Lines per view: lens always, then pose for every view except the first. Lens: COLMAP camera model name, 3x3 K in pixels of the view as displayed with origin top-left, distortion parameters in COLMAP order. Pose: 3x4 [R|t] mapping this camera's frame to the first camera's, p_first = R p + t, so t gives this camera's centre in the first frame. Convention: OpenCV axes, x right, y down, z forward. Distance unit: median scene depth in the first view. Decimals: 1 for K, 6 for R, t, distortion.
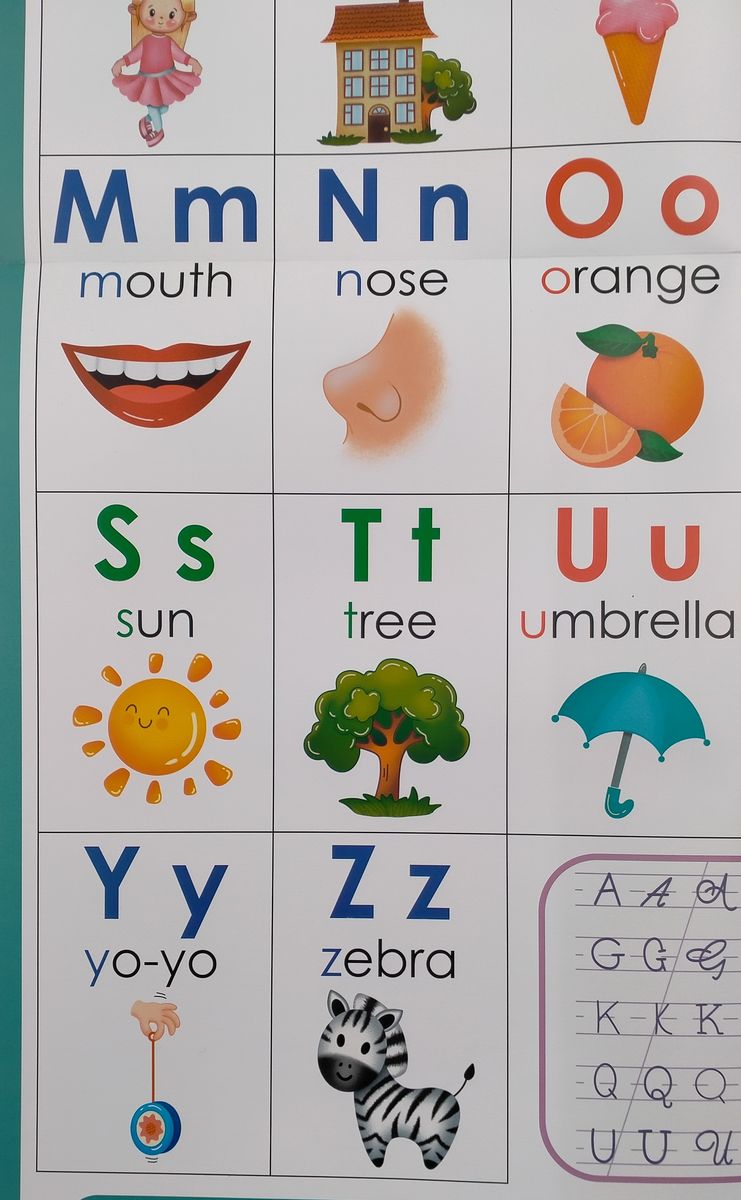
lens RADIAL K [[455.4, 0, 373.7], [0, 455.4, 604.5], [0, 0, 1]] dist [-0.008923, 0.003201]
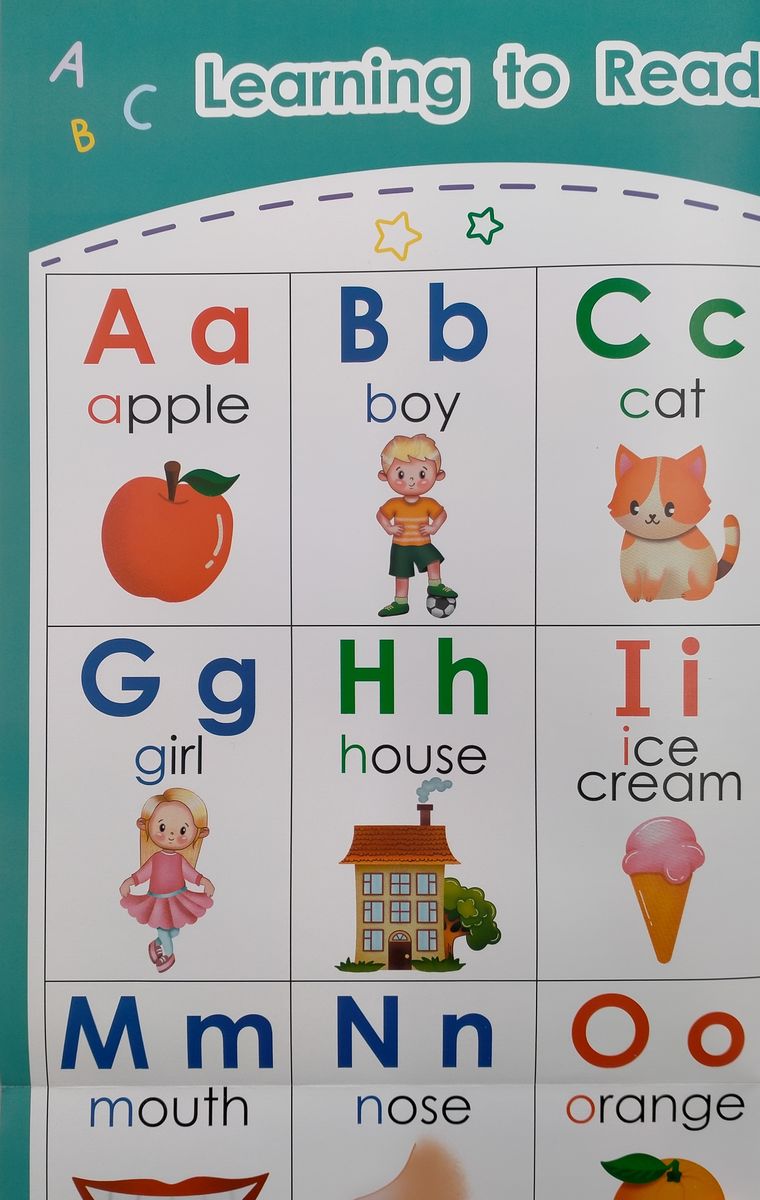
lens RADIAL K [[444.6, 0, 390.3], [0, 444.6, 605.7], [0, 0, 1]] dist [-0.009150, -0.000988]
pose [[0.999807, -0.003149, 0.019373, -0.024466], [0.003287, 0.999969, -0.007094, -1.784567], [-0.019350, 0.007156, 0.999787, 0.055359]]
